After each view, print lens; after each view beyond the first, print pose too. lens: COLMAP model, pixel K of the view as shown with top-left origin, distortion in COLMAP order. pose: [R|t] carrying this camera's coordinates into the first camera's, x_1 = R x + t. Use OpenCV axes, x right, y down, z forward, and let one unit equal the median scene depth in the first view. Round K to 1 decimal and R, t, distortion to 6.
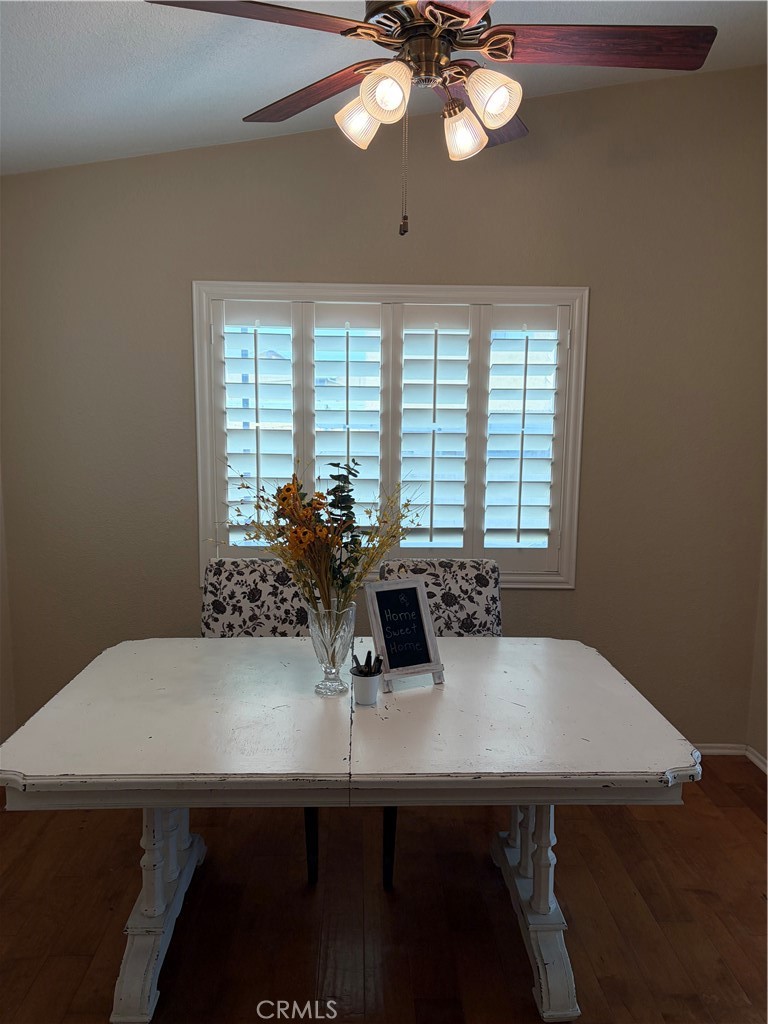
lens RADIAL K [[776.8, 0, 384.9], [0, 776.8, 515.4], [0, 0, 1]] dist [0.055835, -0.053384]
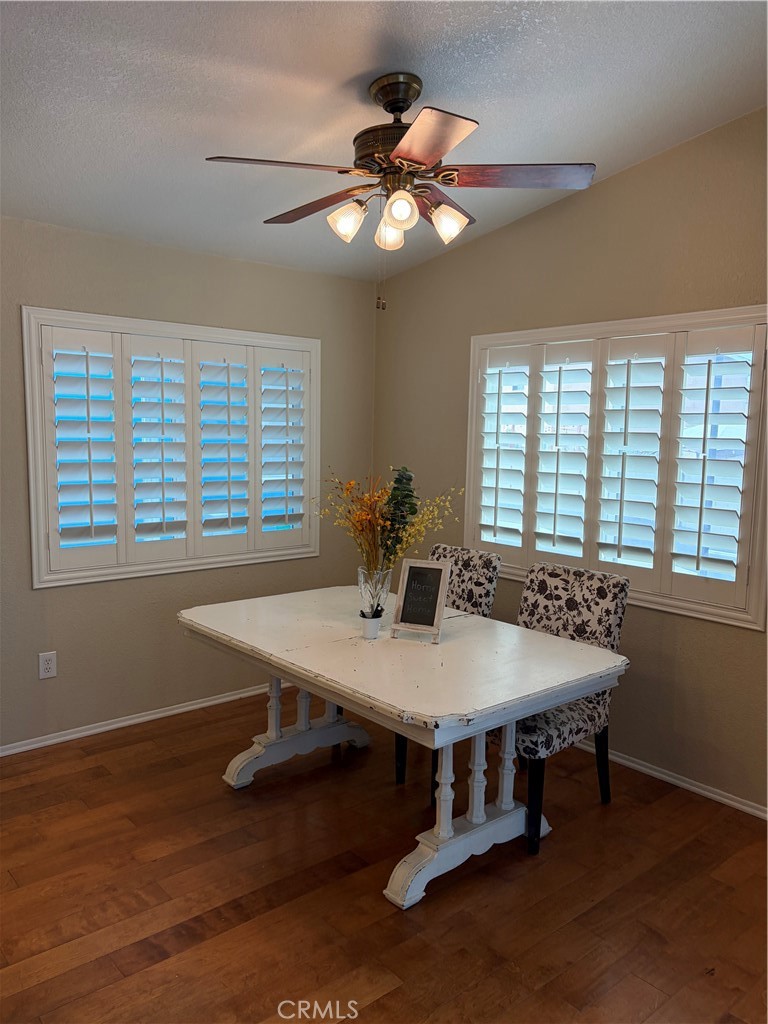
lens RADIAL K [[776.8, 0, 383.3], [0, 776.8, 516.3], [0, 0, 1]] dist [0.055835, -0.053384]
pose [[0.621820, 0.087634, -0.778242, 0.764147], [-0.118706, 0.992785, 0.016946, -0.003108], [0.774112, 0.081845, 0.627736, 0.087938]]
